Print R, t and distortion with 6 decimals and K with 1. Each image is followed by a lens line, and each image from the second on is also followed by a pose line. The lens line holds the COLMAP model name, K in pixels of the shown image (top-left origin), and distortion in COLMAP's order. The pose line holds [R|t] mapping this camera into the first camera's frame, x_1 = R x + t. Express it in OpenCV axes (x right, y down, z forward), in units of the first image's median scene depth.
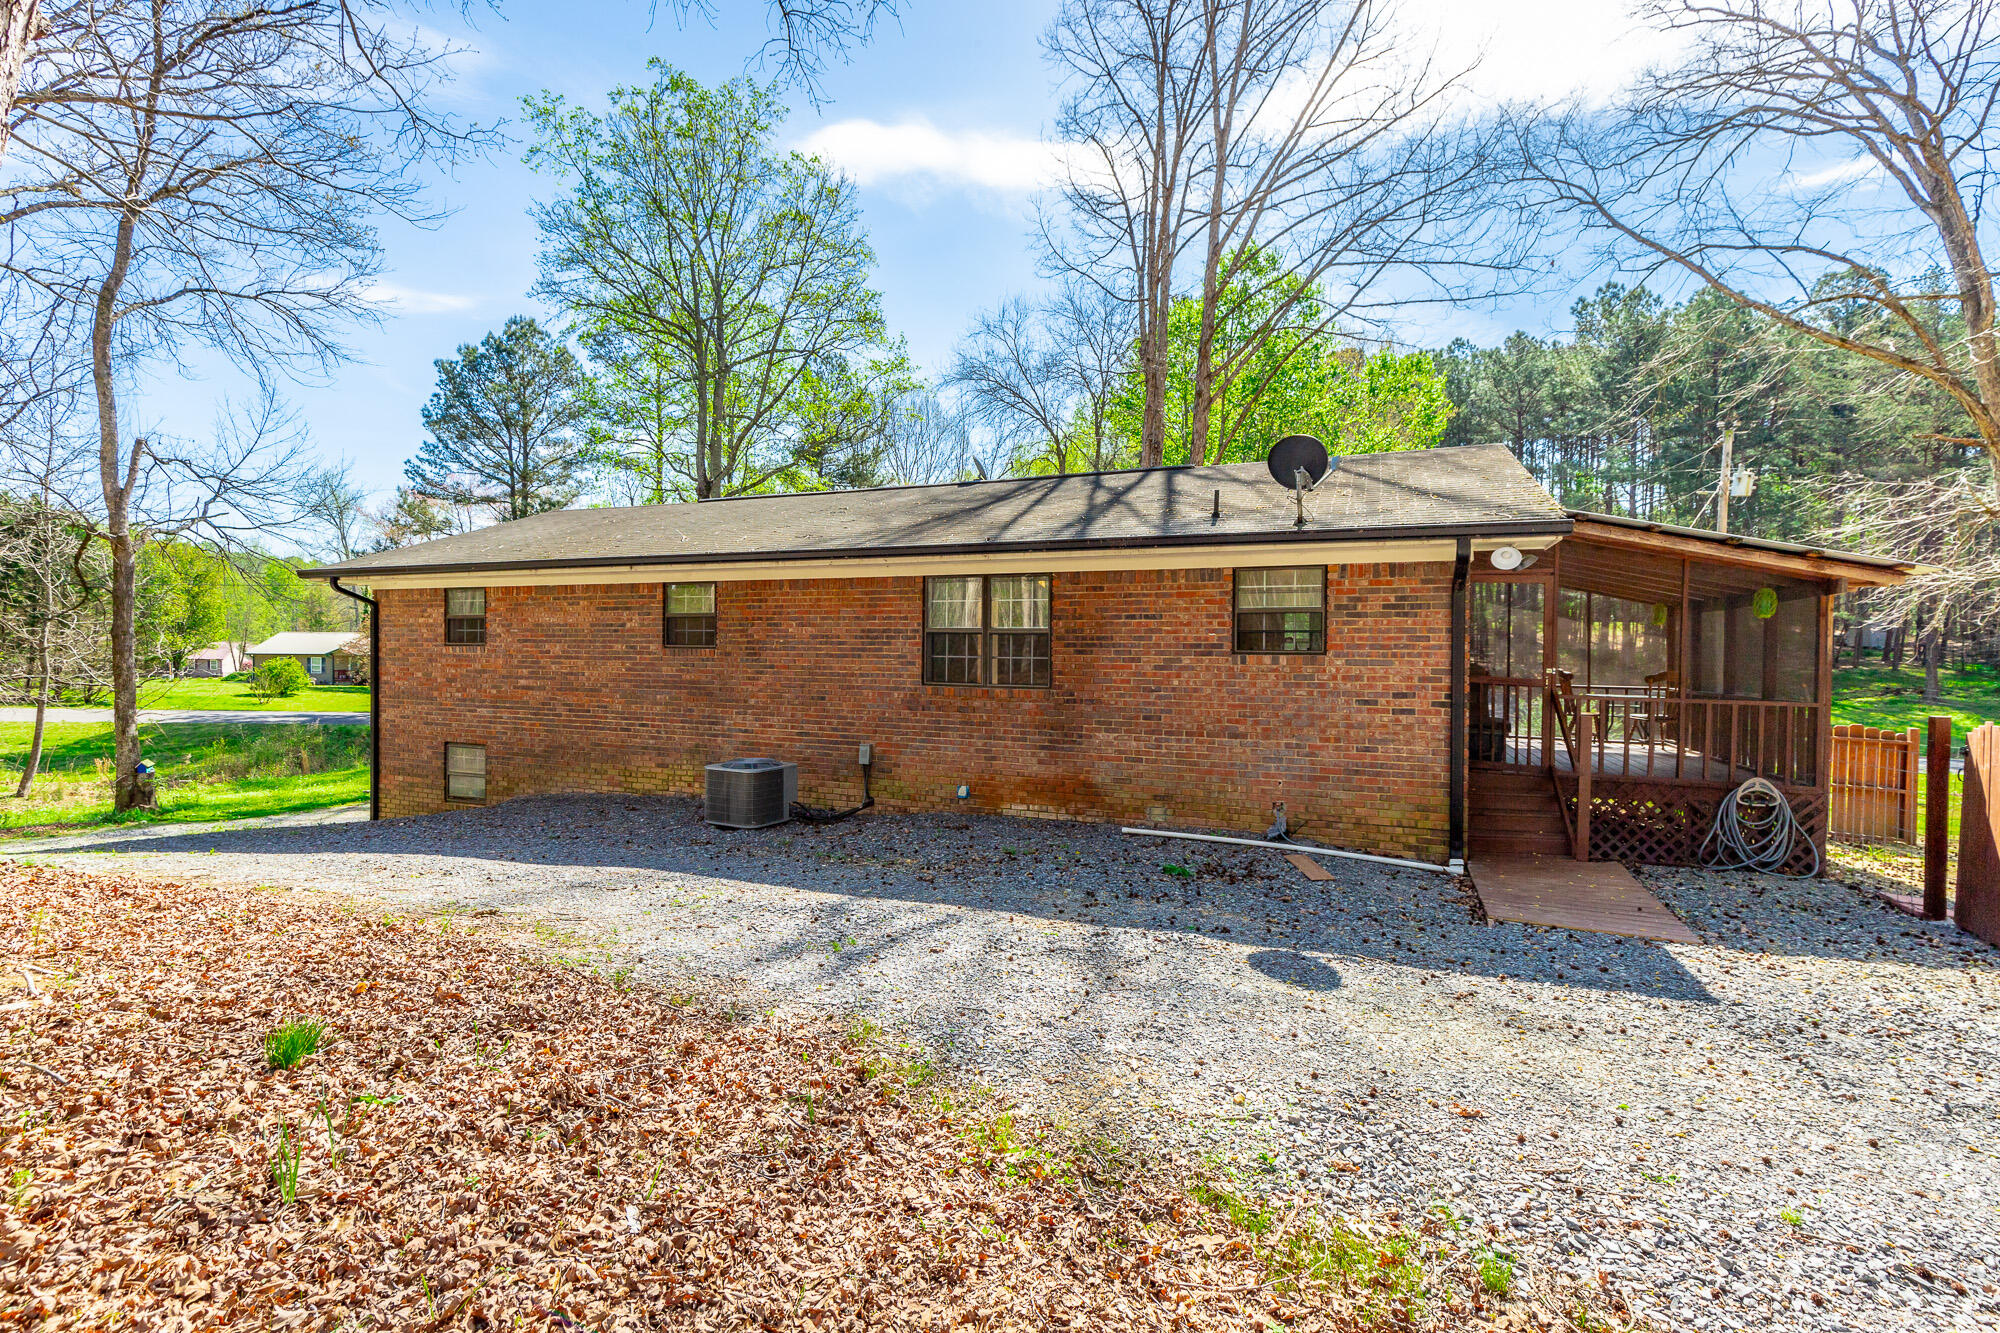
lens RADIAL K [[948.3, 0, 976.6], [0, 948.3, 668.5], [0, 0, 1]] dist [0.001846, 0.000238]
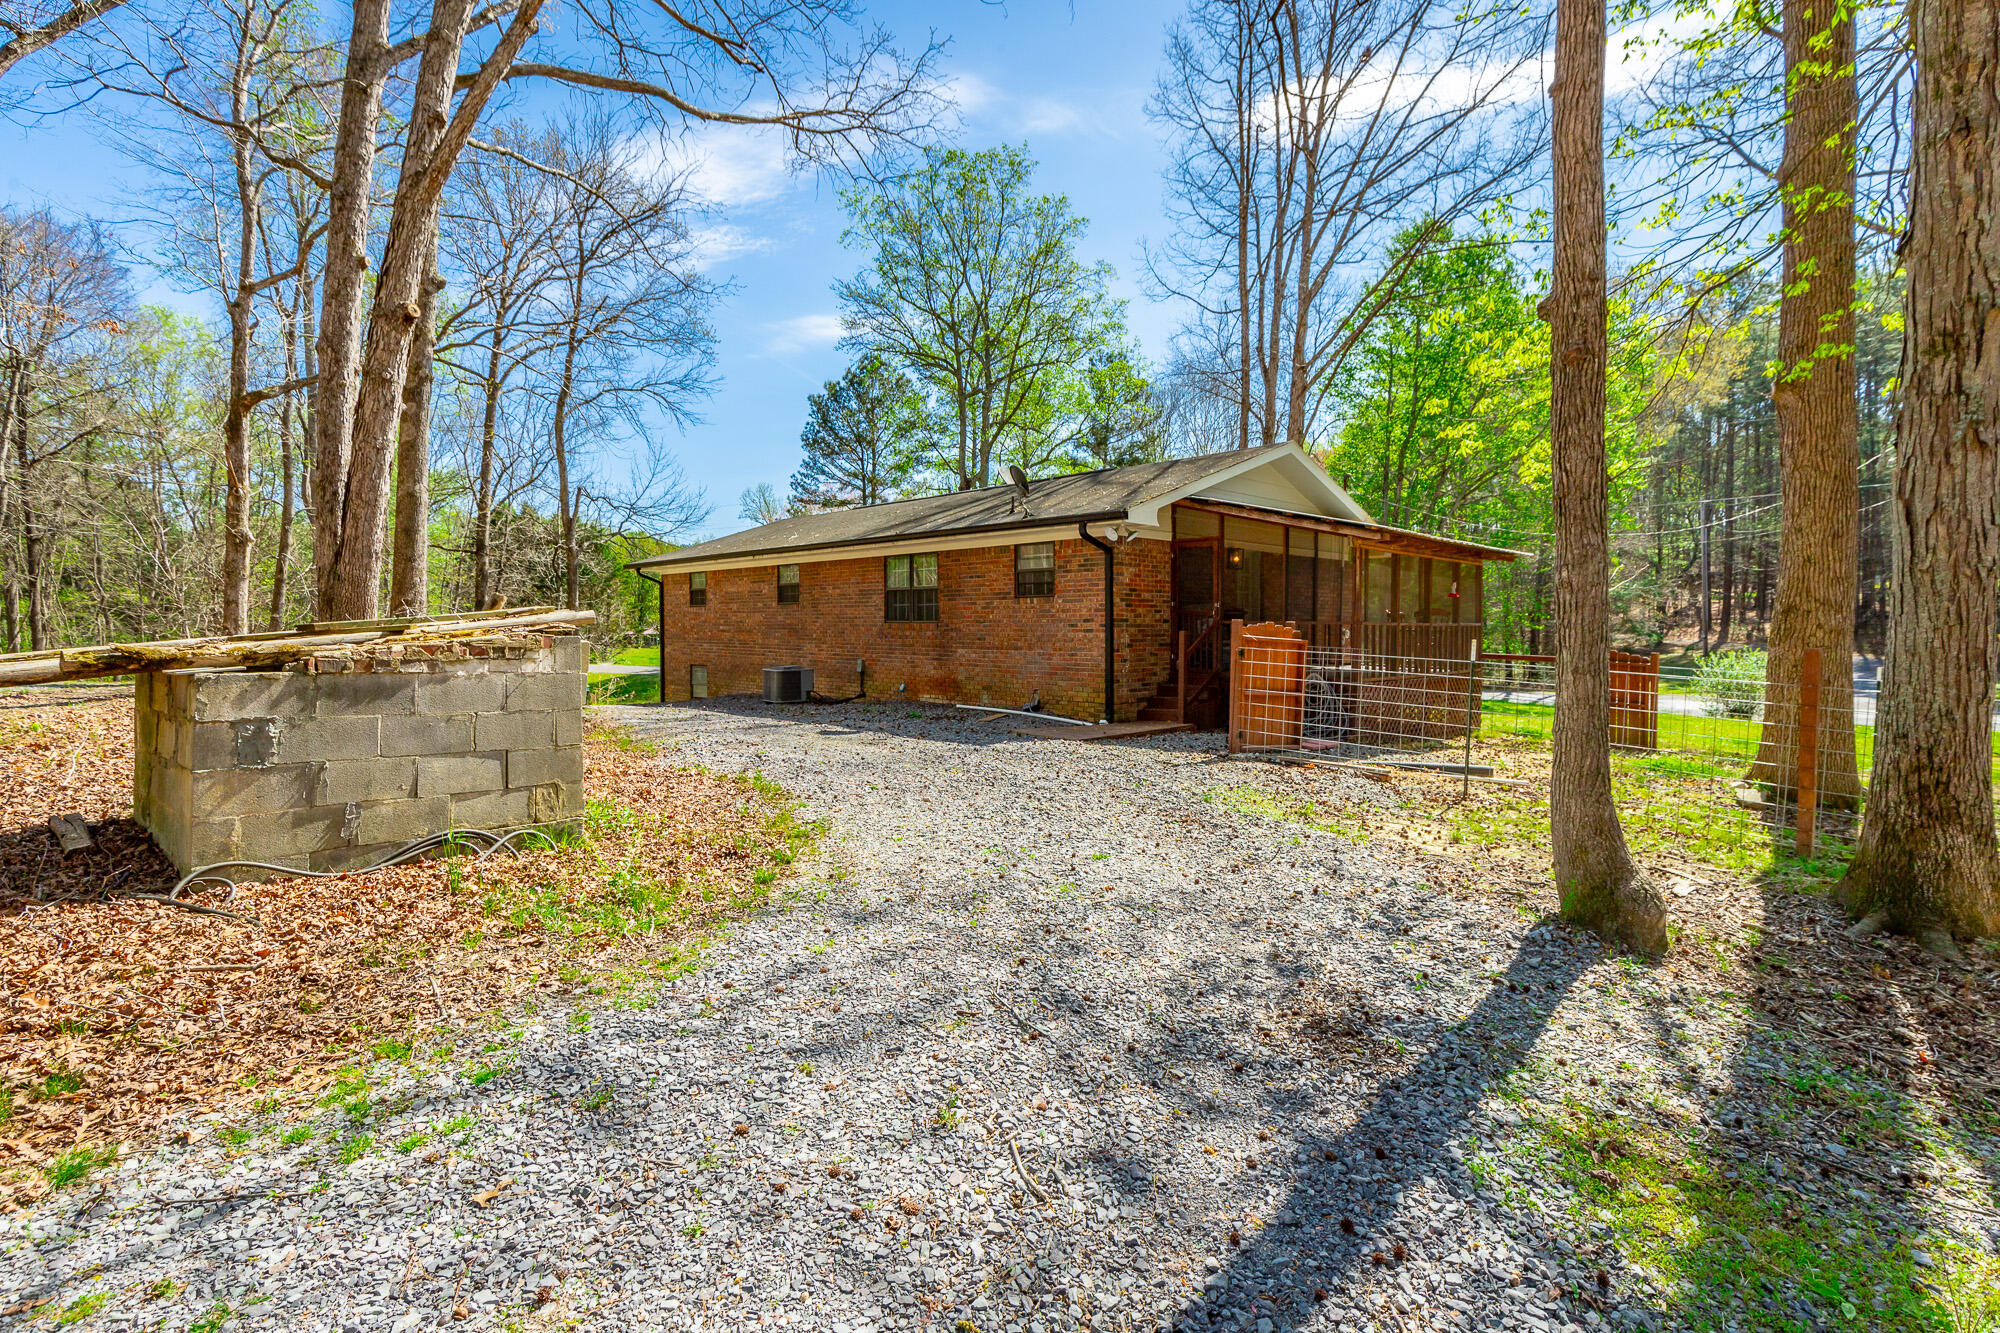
lens RADIAL K [[918.7, 0, 1000.0], [0, 918.7, 666.5], [0, 0, 1]] dist [-0.001205, -0.000299]
pose [[0.930791, 0.006448, -0.365494, 0.304295], [0.003537, 0.999639, 0.026642, 0.022146], [0.365534, -0.026091, 0.930432, -0.173456]]
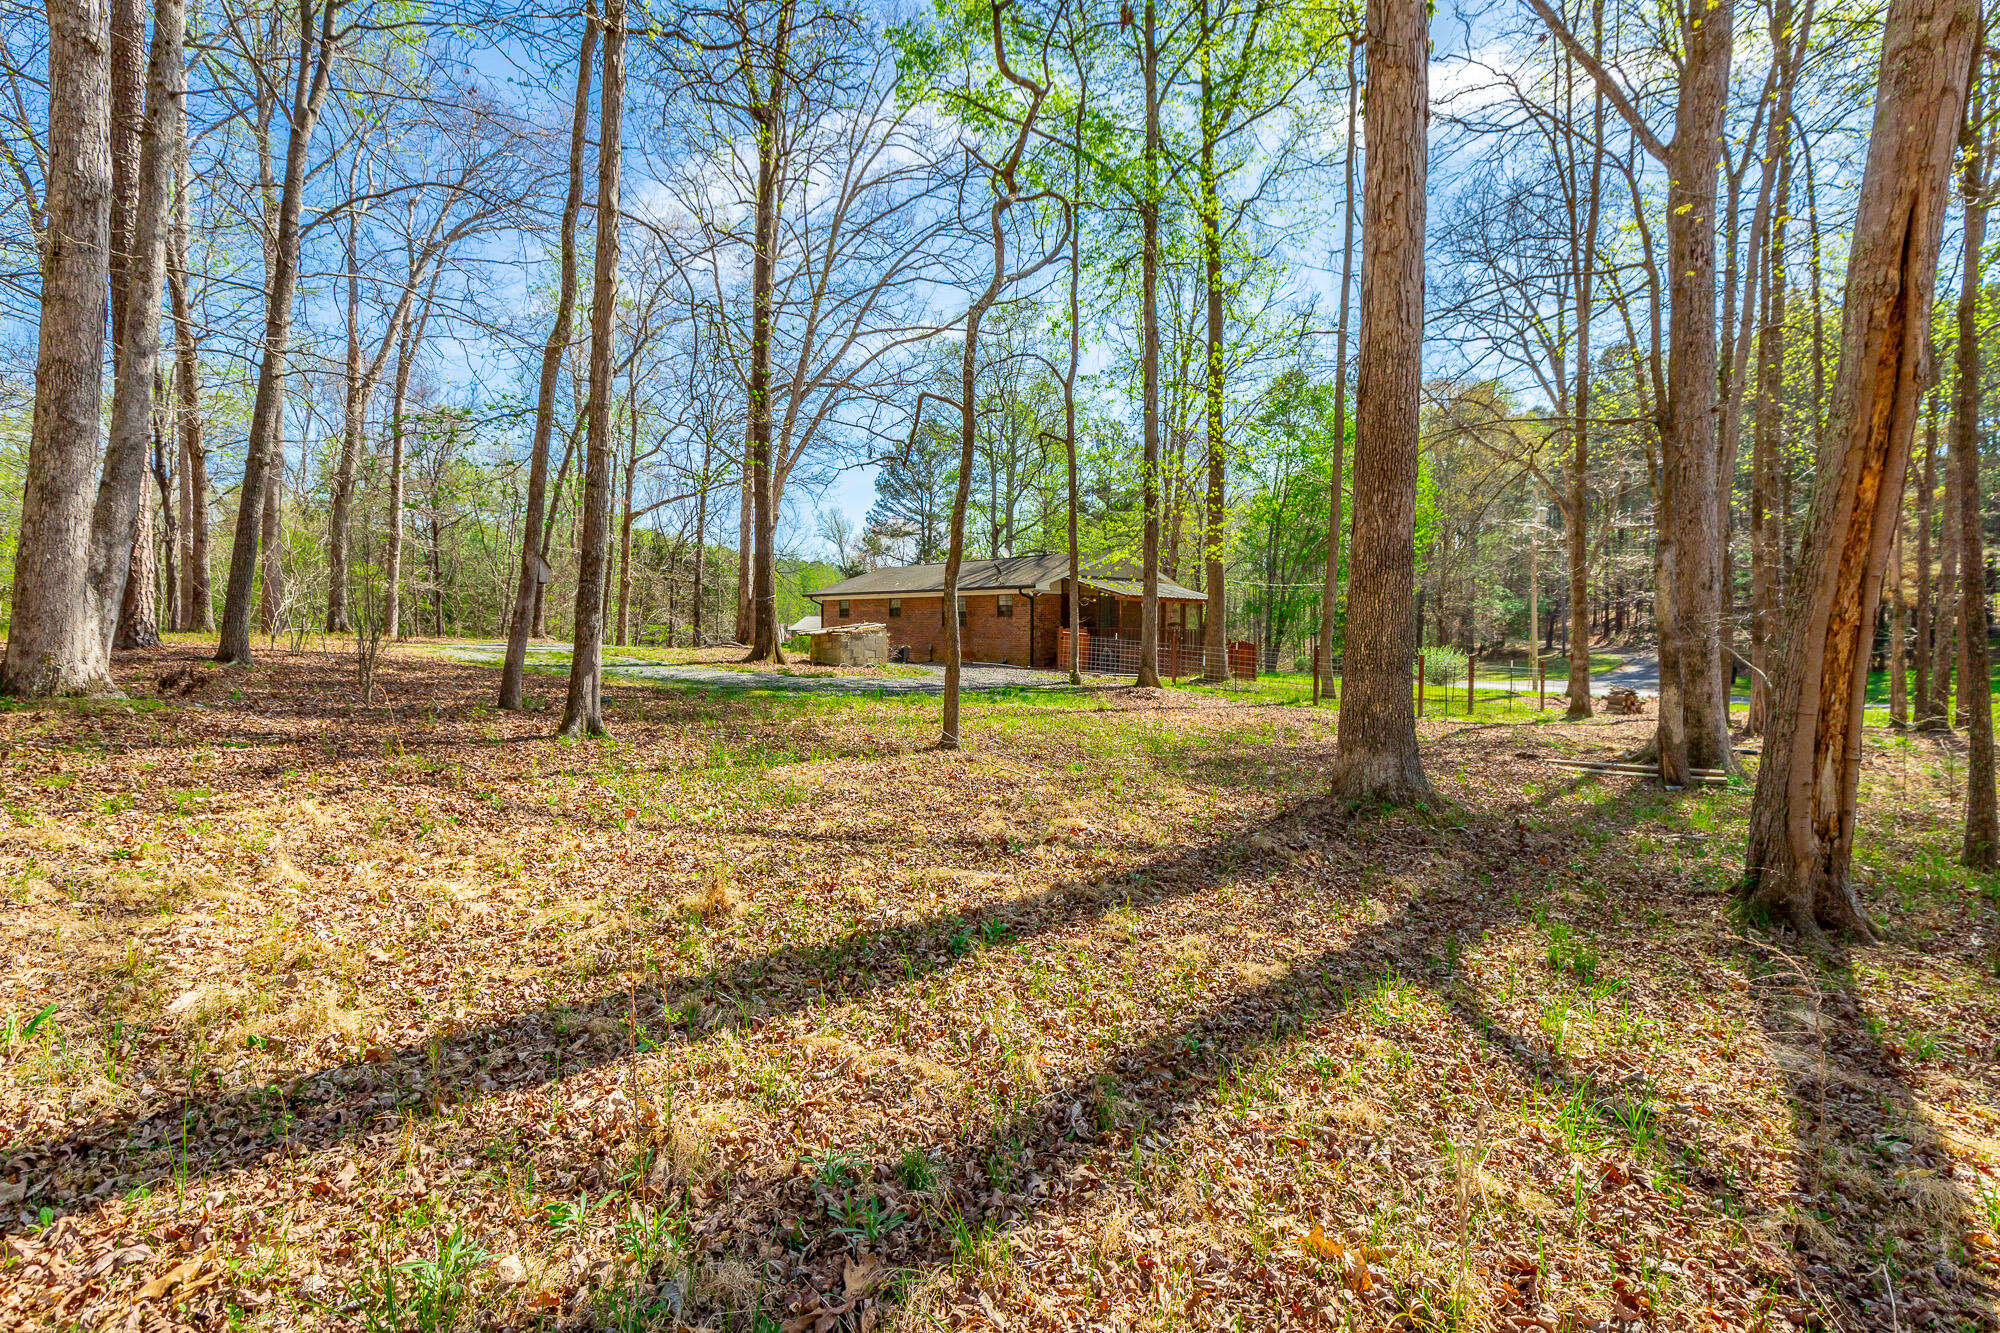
lens RADIAL K [[904.9, 0, 1002.9], [0, 904.9, 647.6], [0, 0, 1]] dist [0.003612, 0.000090]
pose [[0.911540, 0.004231, -0.411190, 0.667677], [-0.003962, 0.999991, 0.001506, 0.038770], [0.411193, 0.000257, 0.911548, -0.864915]]
